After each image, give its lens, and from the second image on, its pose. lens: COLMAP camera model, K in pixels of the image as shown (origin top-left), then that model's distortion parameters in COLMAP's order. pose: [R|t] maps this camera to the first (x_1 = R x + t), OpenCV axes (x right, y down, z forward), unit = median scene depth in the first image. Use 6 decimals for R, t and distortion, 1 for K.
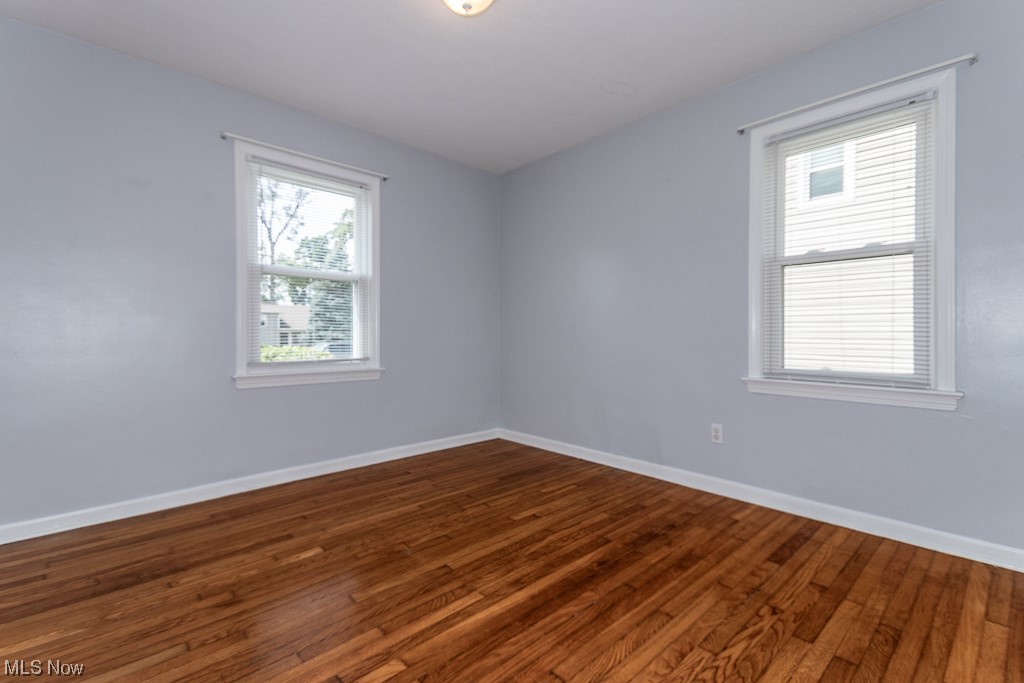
lens RADIAL K [[471.4, 0, 511.8], [0, 471.4, 338.5], [0, 0, 1]] dist [0.073137, -0.030153]
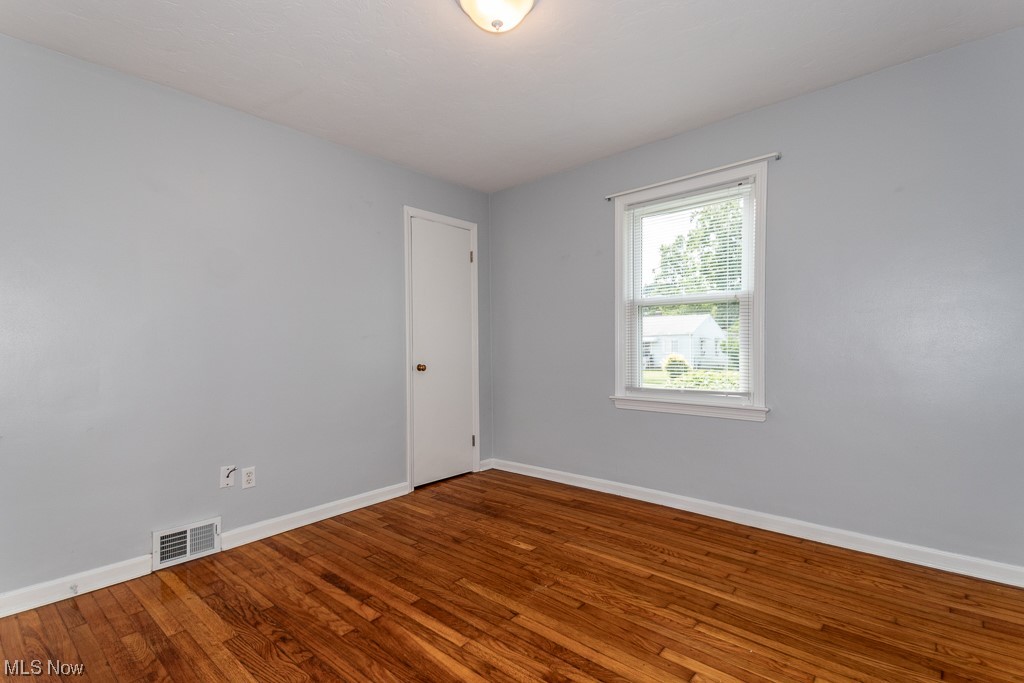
lens RADIAL K [[471.4, 0, 511.8], [0, 471.4, 338.5], [0, 0, 1]] dist [0.073137, -0.030153]
pose [[0.092596, -0.017172, -0.995556, 0.741027], [-0.000504, 0.999850, -0.017293, -0.059938], [0.995704, 0.002103, 0.092574, 0.789181]]
